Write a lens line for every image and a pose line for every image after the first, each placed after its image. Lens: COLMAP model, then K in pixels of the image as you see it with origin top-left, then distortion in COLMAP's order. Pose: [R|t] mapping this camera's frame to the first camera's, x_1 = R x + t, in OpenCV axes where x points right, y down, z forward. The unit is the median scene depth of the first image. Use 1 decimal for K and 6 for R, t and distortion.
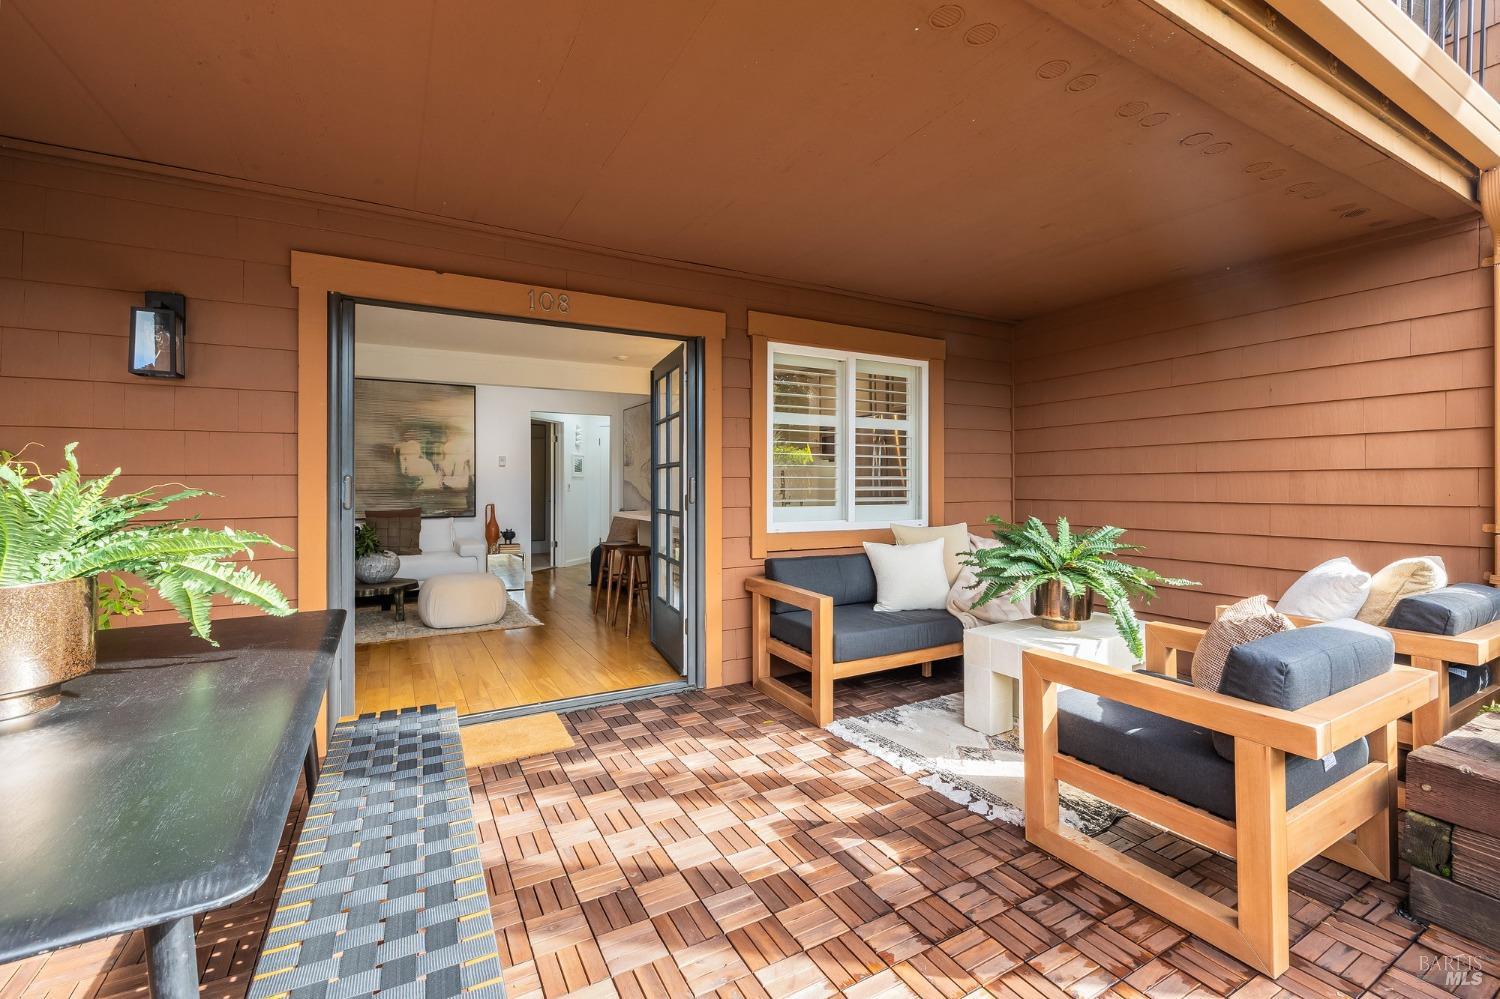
lens RADIAL K [[644.4, 0, 751.1], [0, 644.4, 476.8], [0, 0, 1]] dist [-0.002188, 0.000019]
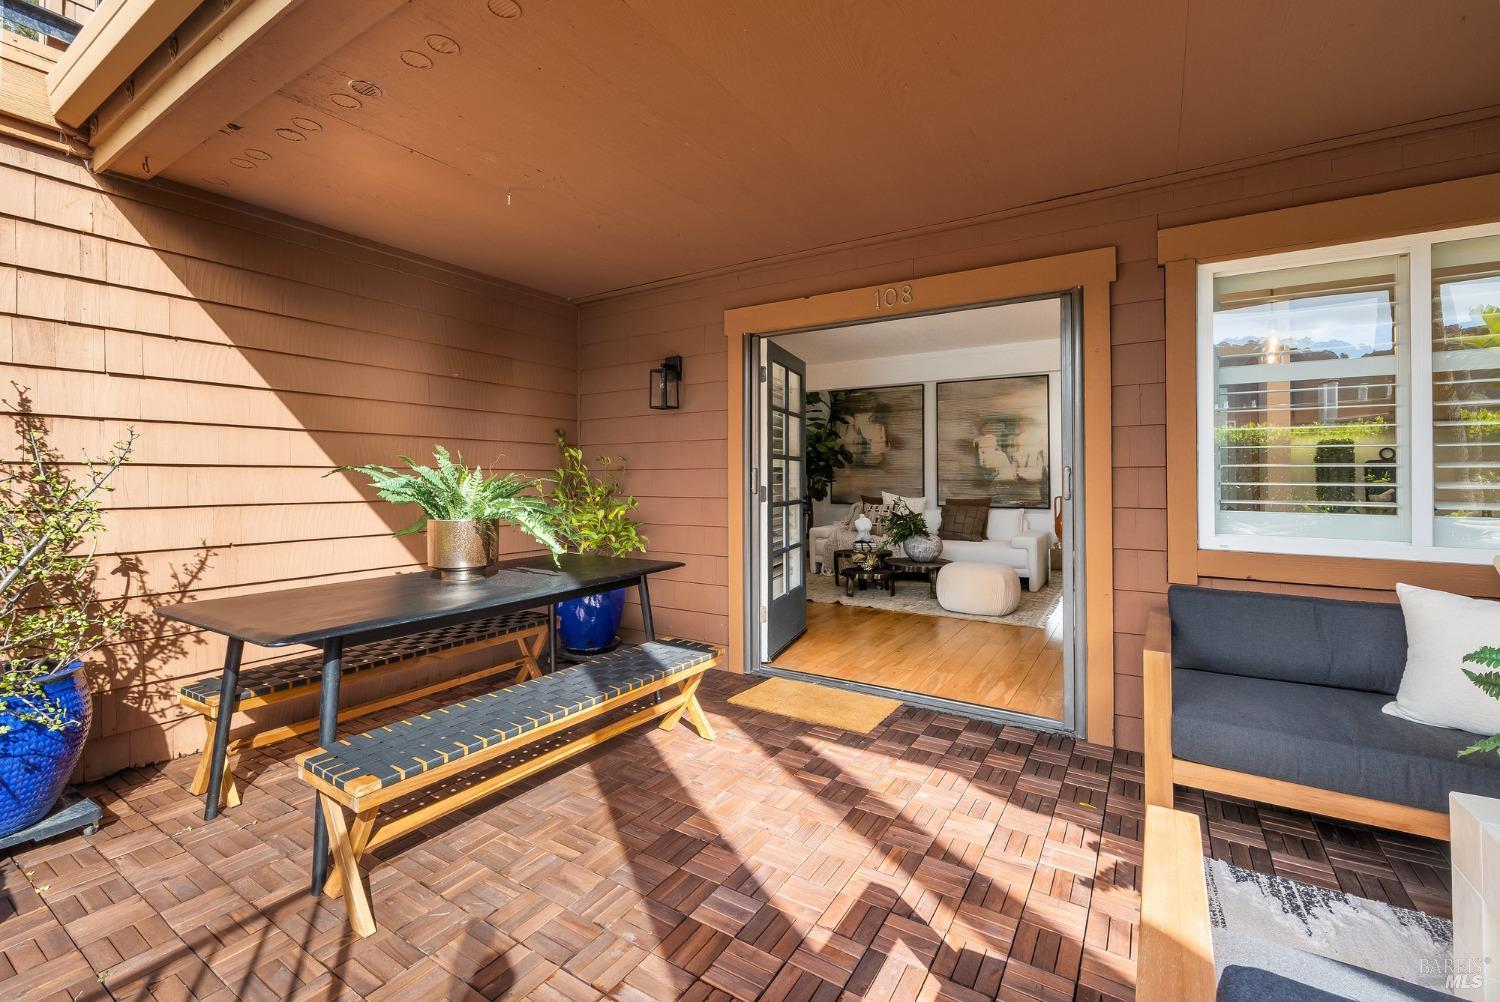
lens RADIAL K [[644.4, 0, 751.1], [0, 644.4, 478.3], [0, 0, 1]] dist [-0.002188, 0.000019]
pose [[0.469569, 0.004803, -0.882882, 0.368835], [0.010659, 0.999881, 0.011109, 0.000366], [0.882831, -0.014627, 0.469463, 0.250935]]
